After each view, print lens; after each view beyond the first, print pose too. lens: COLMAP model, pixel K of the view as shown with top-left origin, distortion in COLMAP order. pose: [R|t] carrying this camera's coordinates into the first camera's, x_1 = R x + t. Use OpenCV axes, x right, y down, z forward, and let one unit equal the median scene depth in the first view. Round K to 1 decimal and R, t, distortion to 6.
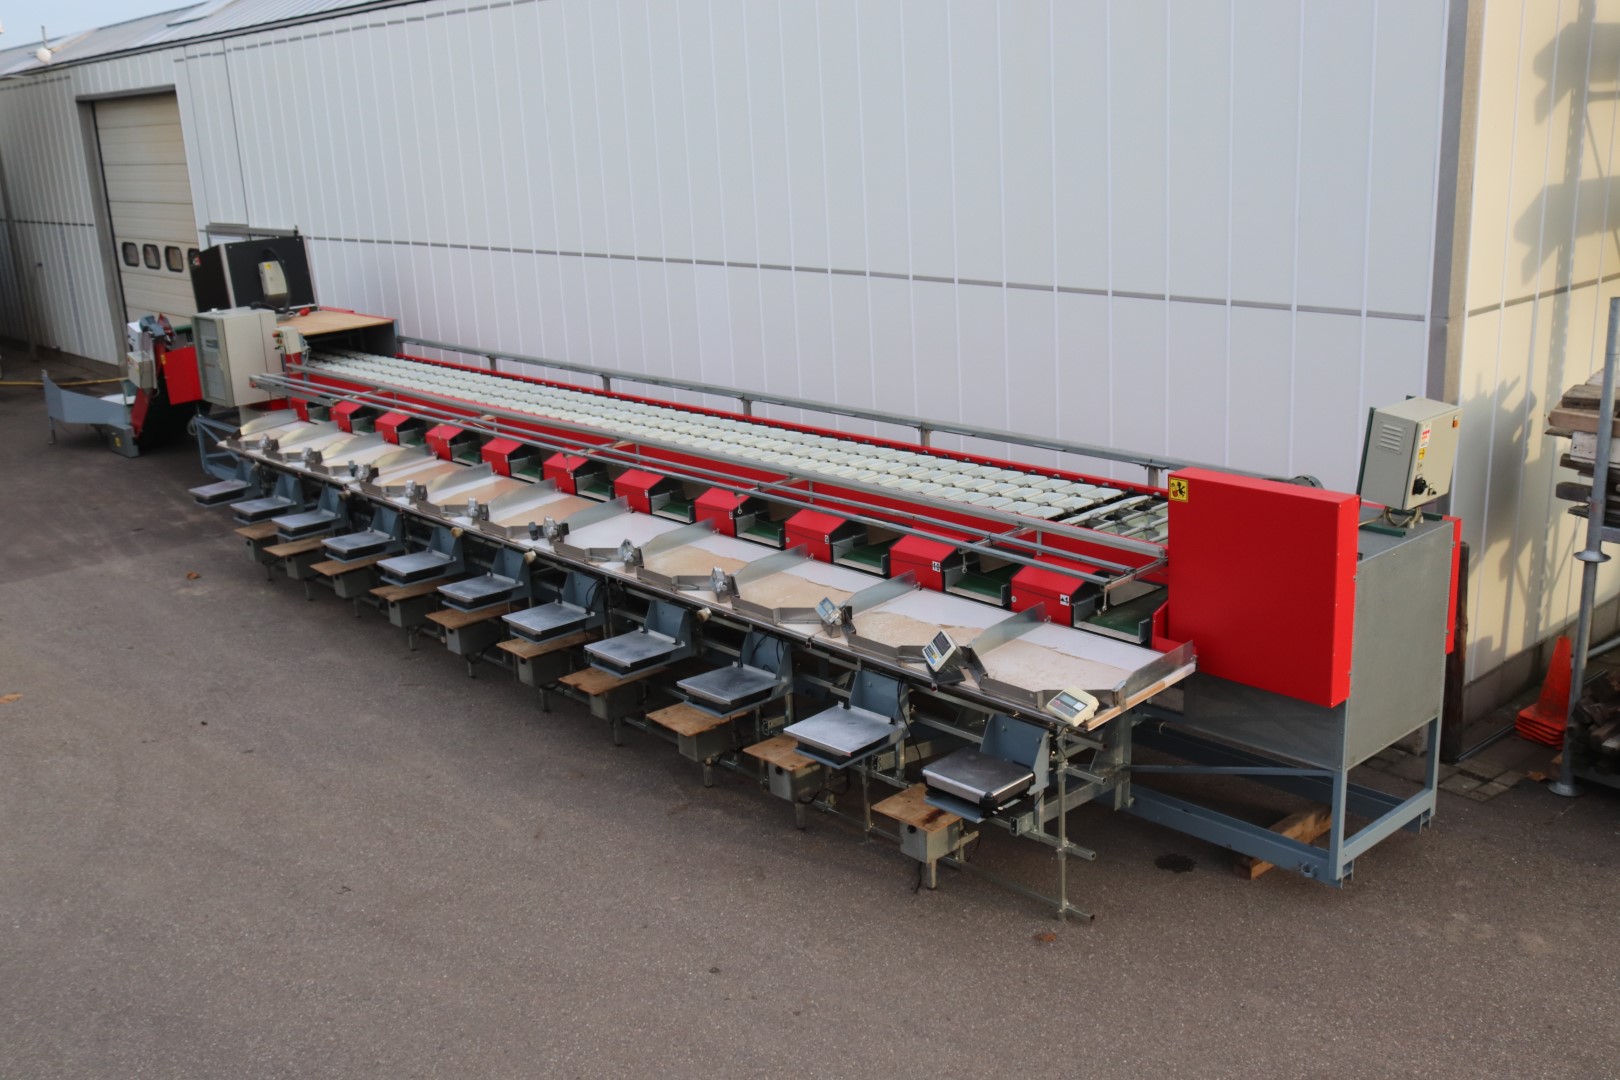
lens RADIAL K [[1575.4, 0, 808.8], [0, 1575.4, 538.0], [0, 0, 1]] dist [-0.127890, 0.156640]
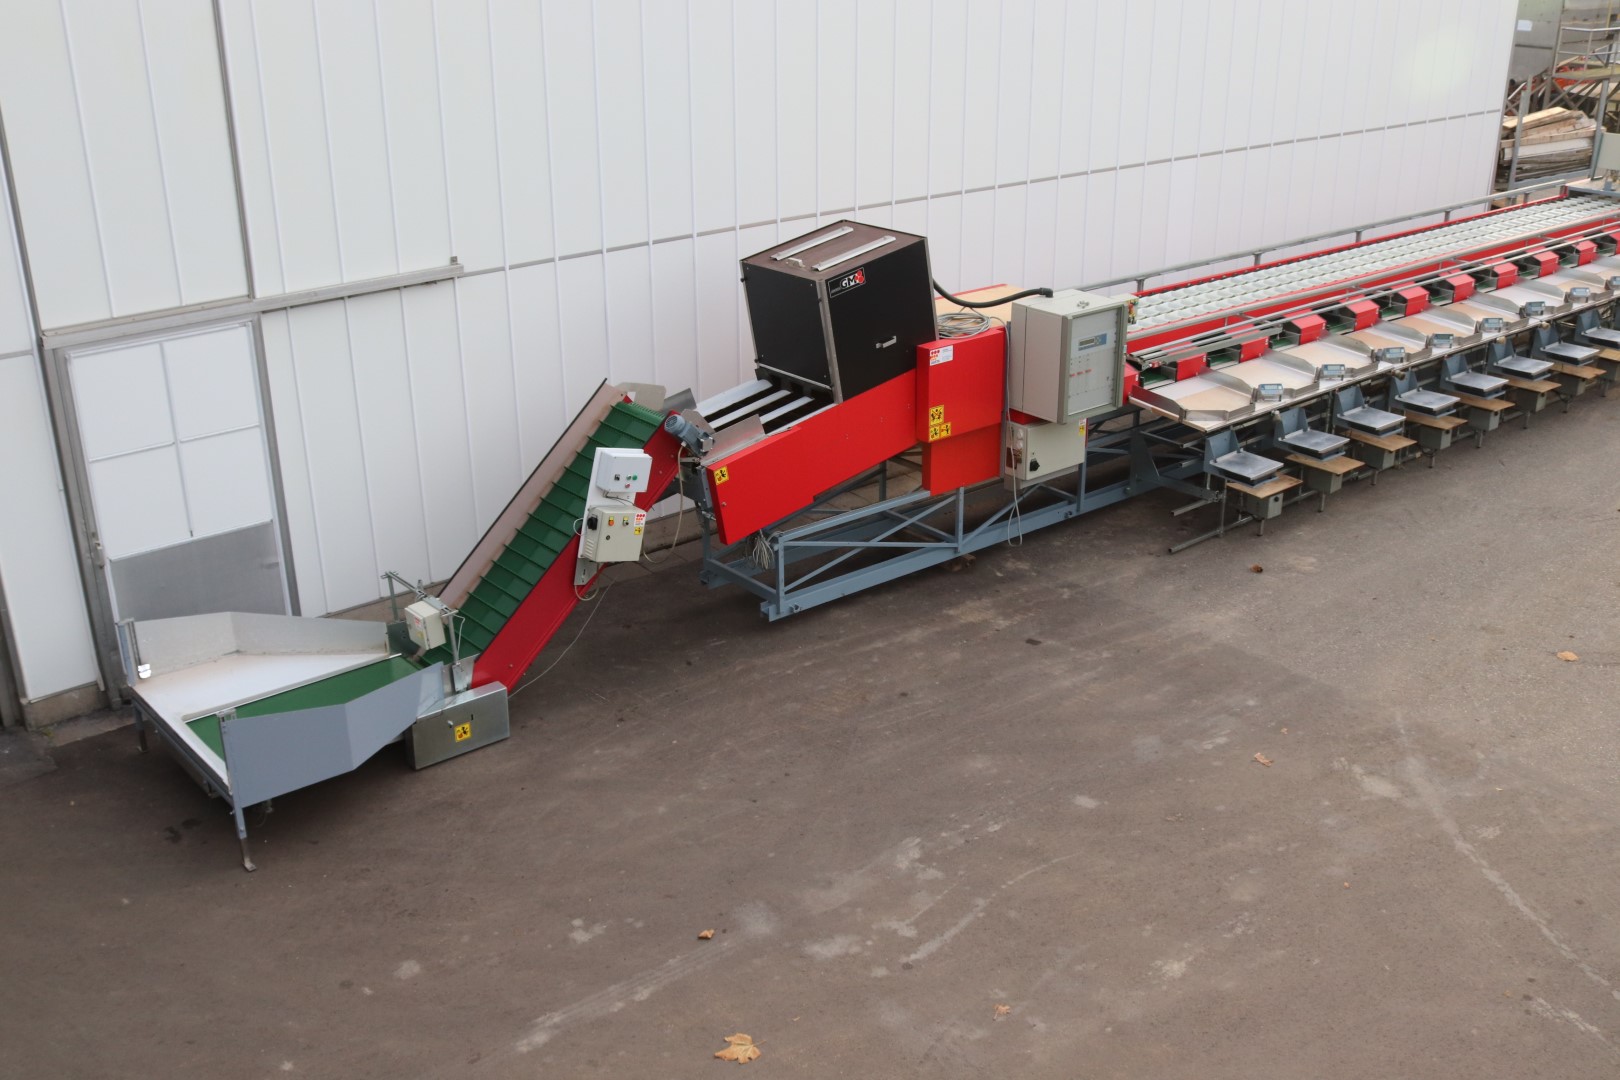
lens RADIAL K [[1611.2, 0, 812.6], [0, 1611.2, 560.5], [0, 0, 1]] dist [-0.141124, 0.159181]
pose [[0.044755, -0.343490, 0.938089, -1.989390], [0.277001, 0.906477, 0.318700, -0.539809], [-0.959827, 0.245589, 0.135716, 1.751903]]
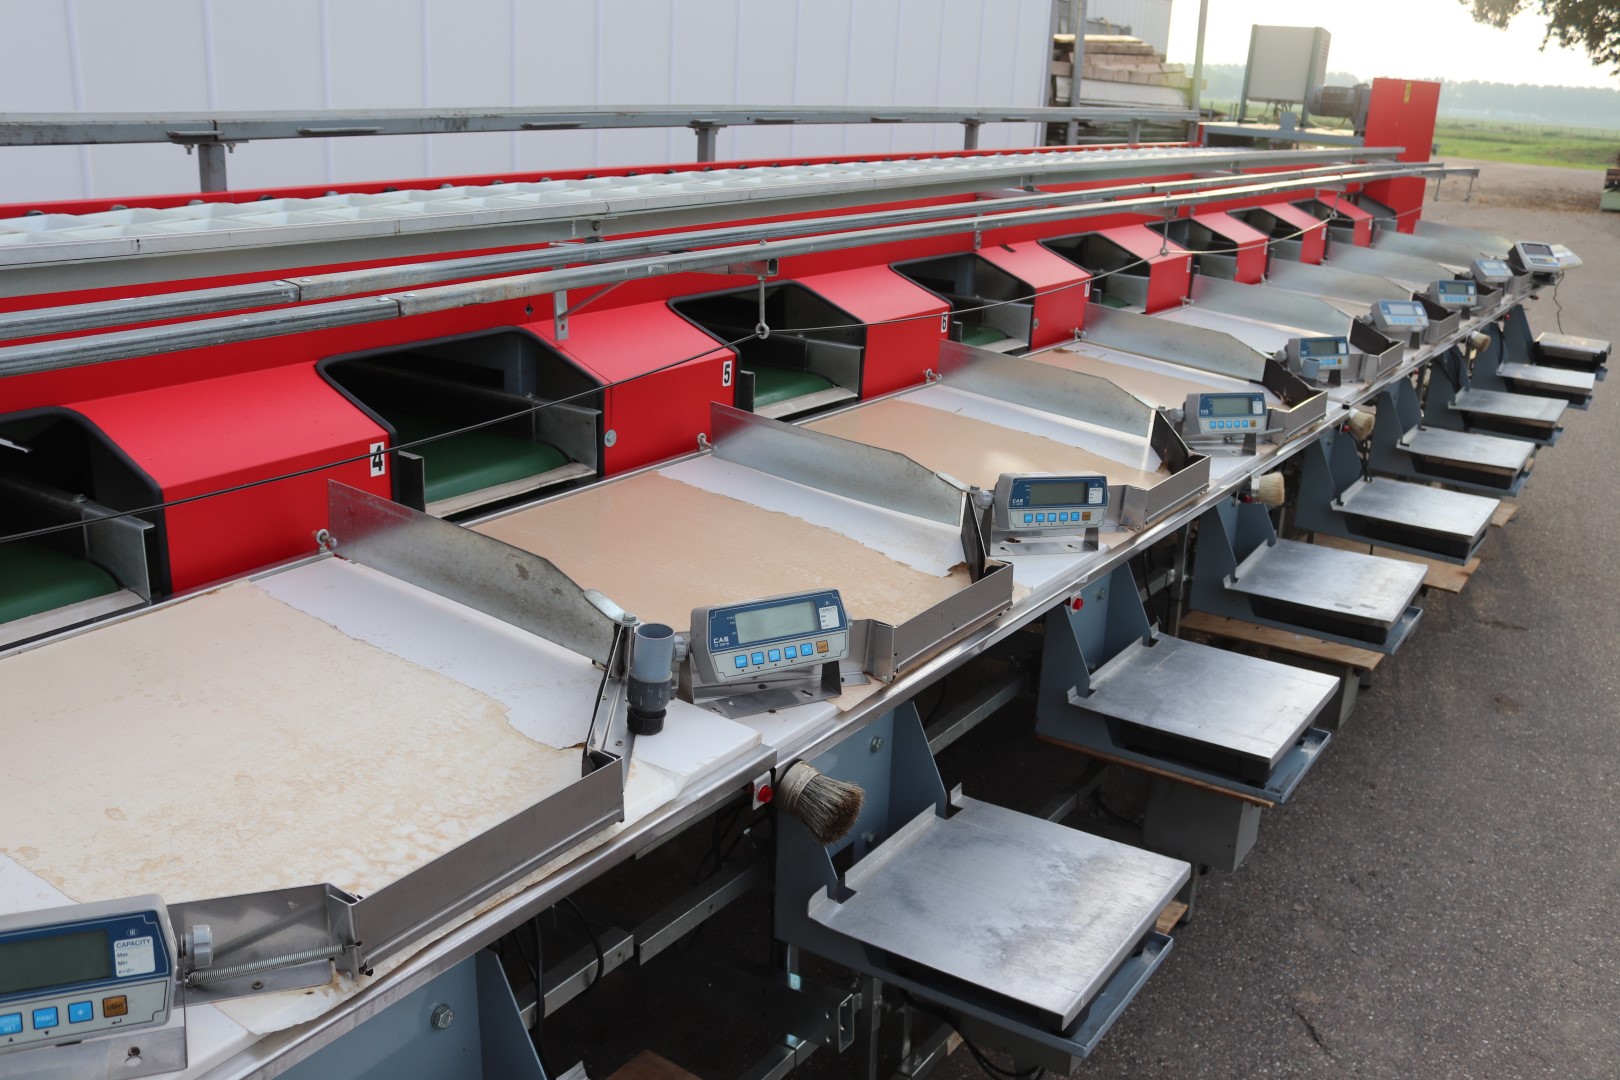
lens RADIAL K [[1462.5, 0, 815.1], [0, 1462.5, 545.4], [0, 0, 1]] dist [-0.154555, 0.157016]
pose [[-0.249502, -0.266804, 0.930894, -0.577696], [0.230169, 0.917408, 0.324630, -0.134108], [-0.940623, 0.295259, -0.167485, 1.377542]]
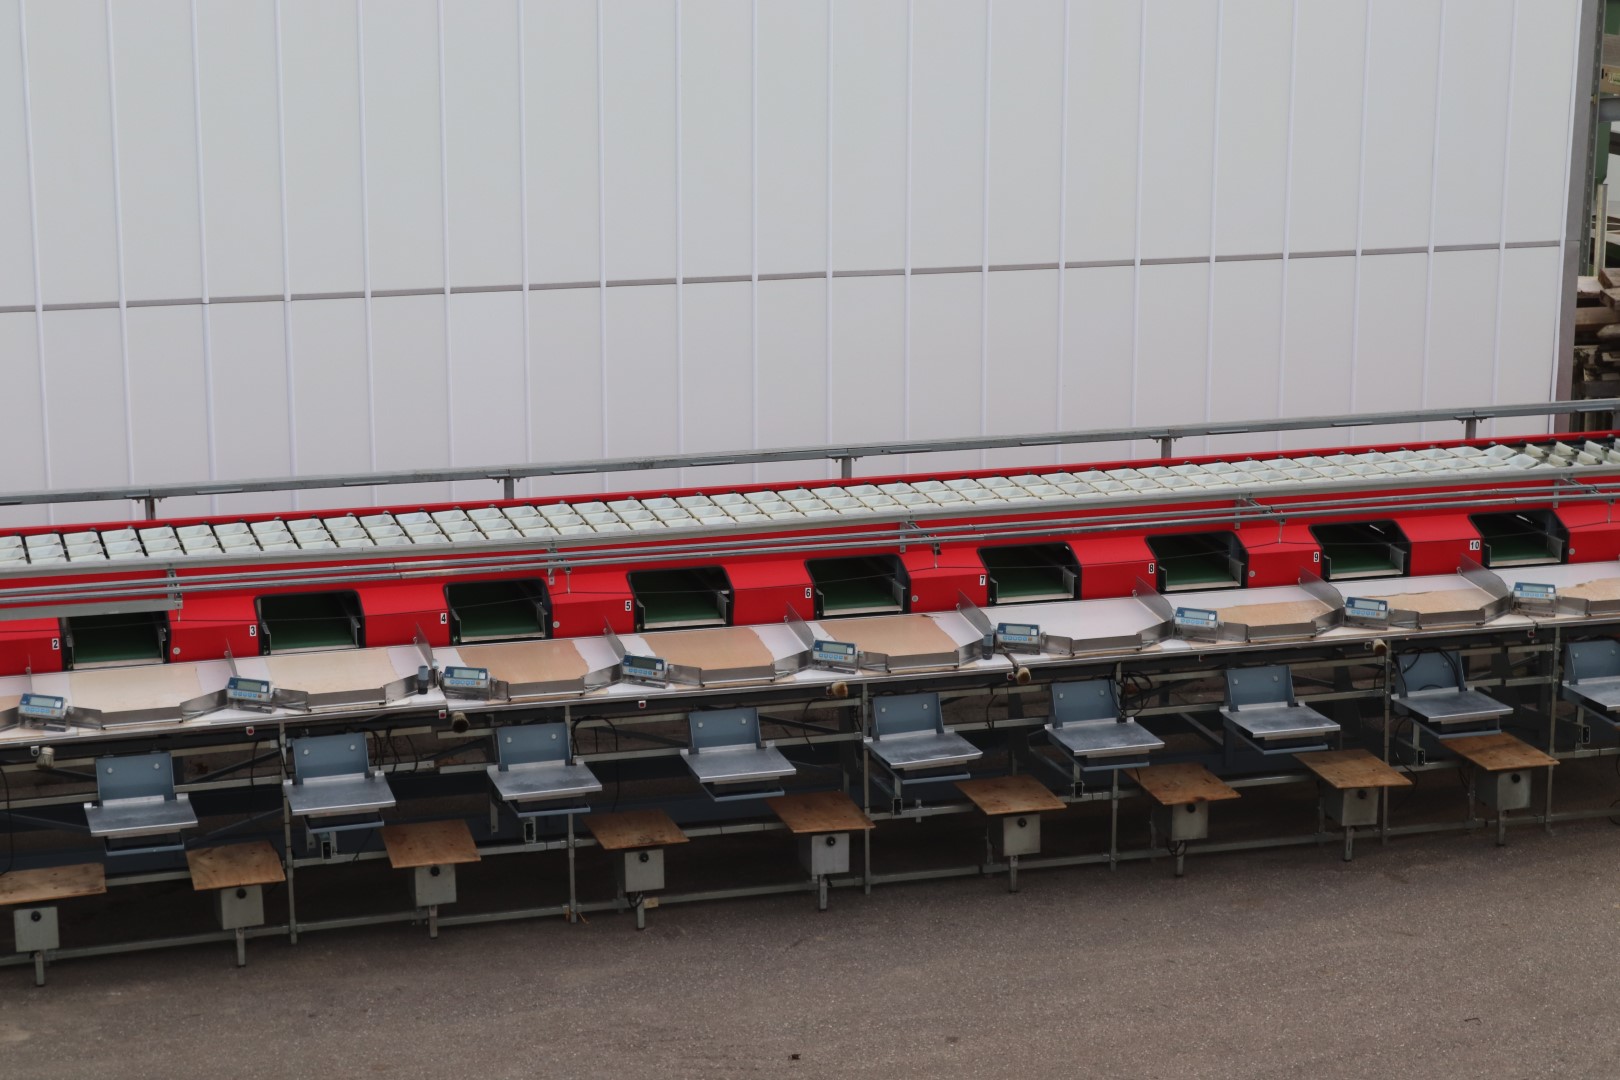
lens RADIAL K [[3290.4, 0, 818.0], [0, 3290.4, 542.6], [0, 0, 1]] dist [0.013108, 0.285378]
pose [[0.435755, -0.157788, 0.886127, -1.786102], [0.222603, 0.972822, 0.063760, -0.190948], [-0.872104, 0.169470, 0.459036, 0.413759]]
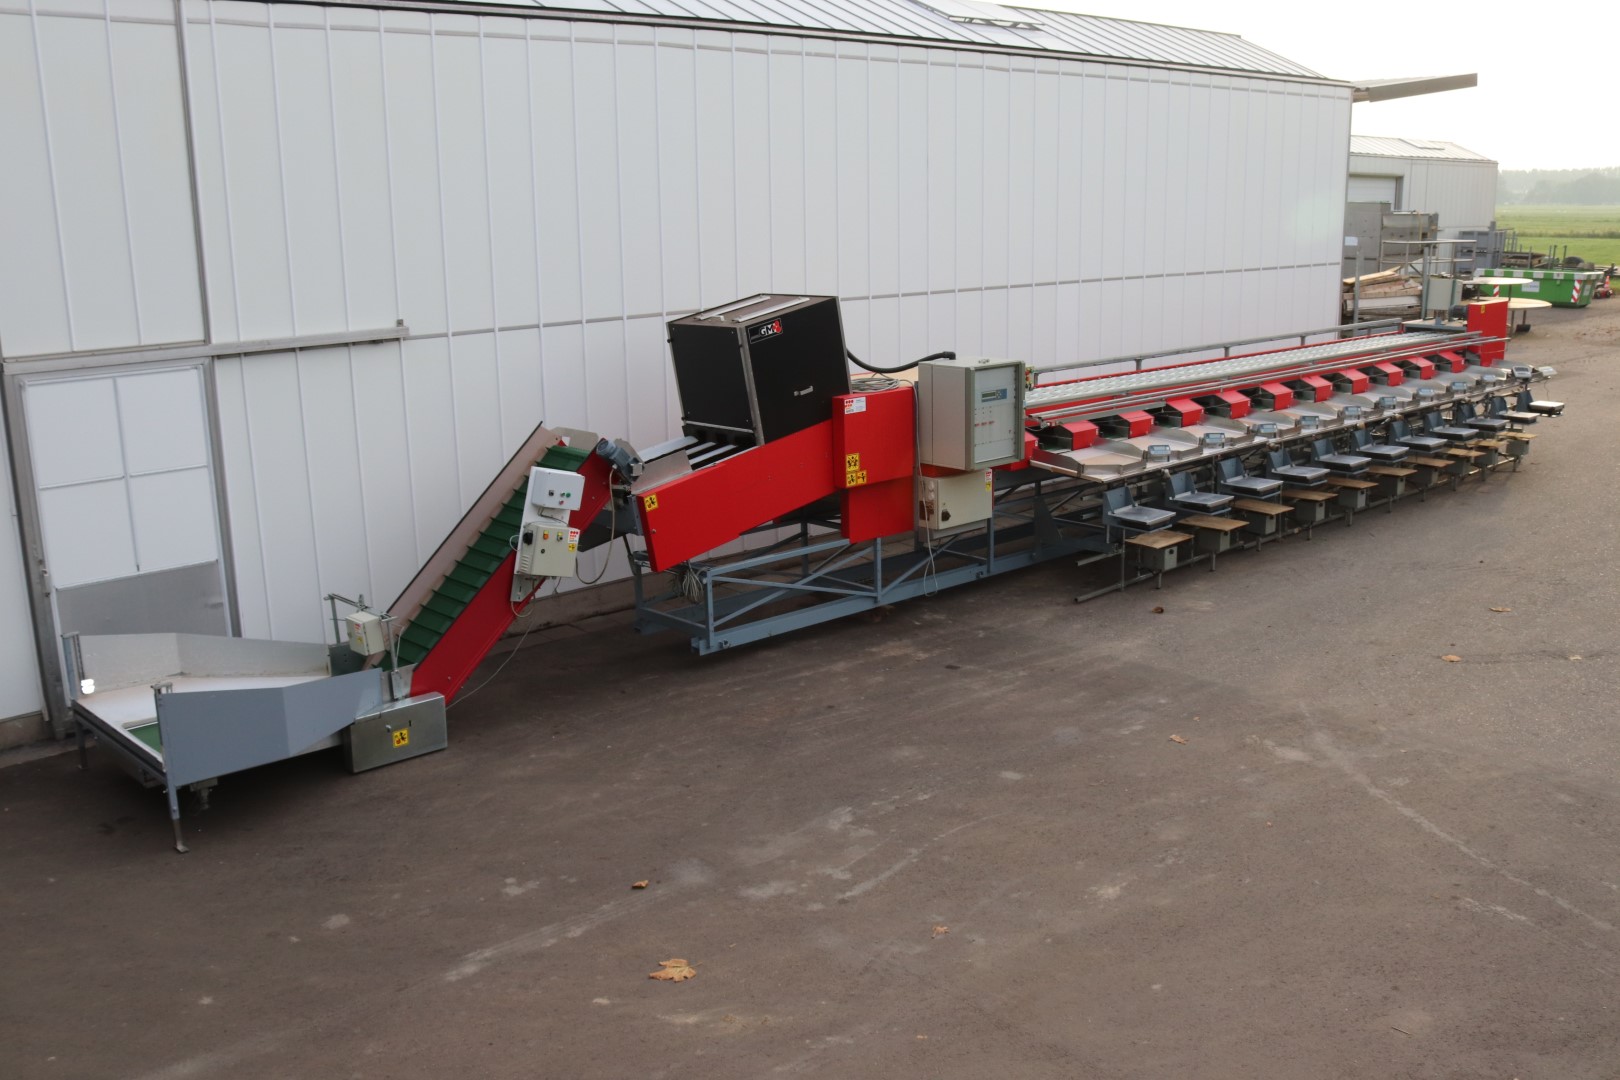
lens RADIAL K [[1466.4, 0, 819.1], [0, 1466.4, 554.3], [0, 0, 1]] dist [-0.160197, 0.163814]
pose [[-0.013033, -0.186680, 0.982334, -1.984896], [0.291081, 0.939162, 0.182338, -0.363405], [-0.956610, 0.288315, 0.042099, 1.802257]]
